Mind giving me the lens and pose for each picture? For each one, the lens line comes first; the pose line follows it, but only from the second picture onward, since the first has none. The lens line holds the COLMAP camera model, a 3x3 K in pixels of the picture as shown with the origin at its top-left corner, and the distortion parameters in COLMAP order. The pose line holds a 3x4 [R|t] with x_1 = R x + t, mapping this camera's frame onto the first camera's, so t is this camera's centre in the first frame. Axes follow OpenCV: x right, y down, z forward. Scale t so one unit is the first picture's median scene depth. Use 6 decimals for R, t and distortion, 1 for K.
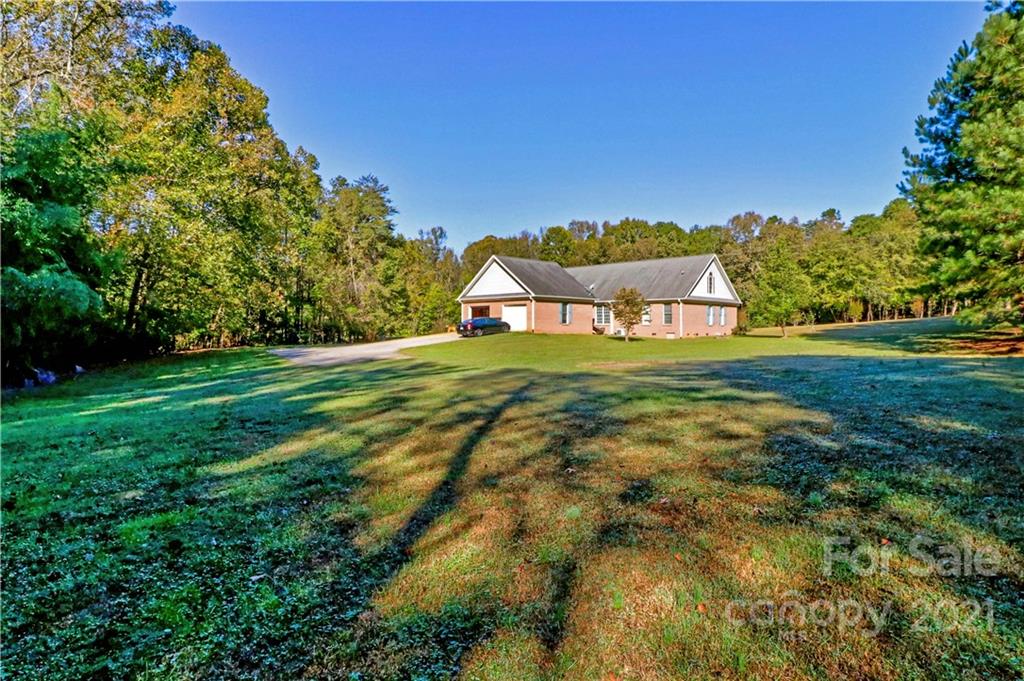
lens RADIAL K [[484.2, 0, 511.7], [0, 484.2, 355.5], [0, 0, 1]] dist [-0.000086, -0.000137]
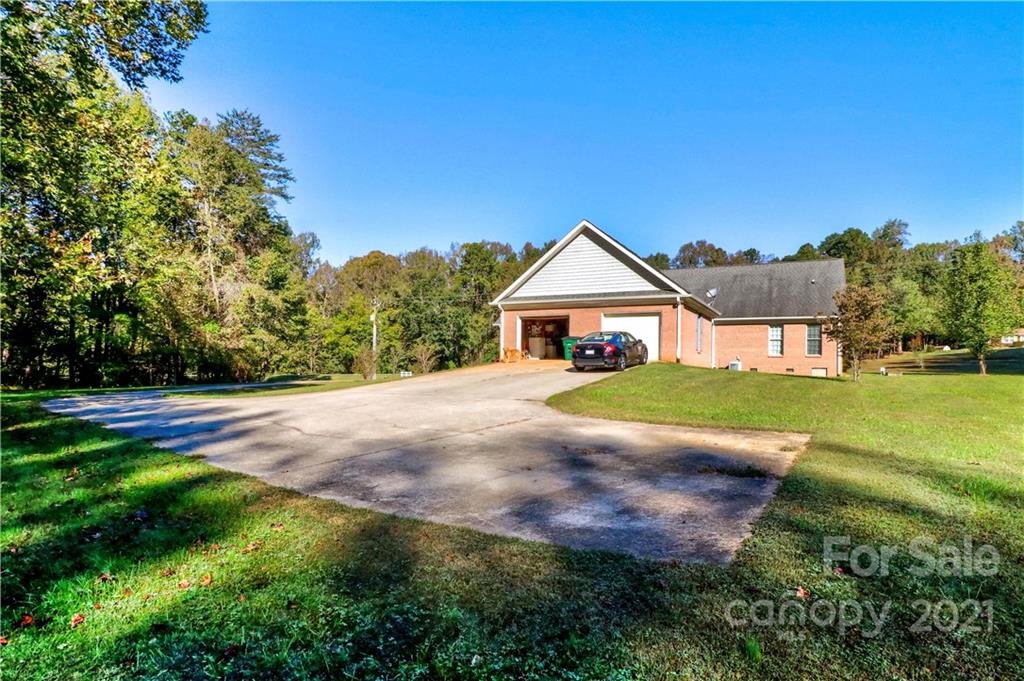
lens RADIAL K [[474.4, 0, 512.5], [0, 474.4, 379.1], [0, 0, 1]] dist [-0.003633, -0.000596]
pose [[0.941236, 0.000505, 0.337750, -0.176699], [0.010798, 0.999443, -0.031587, -0.010184], [-0.337578, 0.033377, 0.940706, 0.331254]]
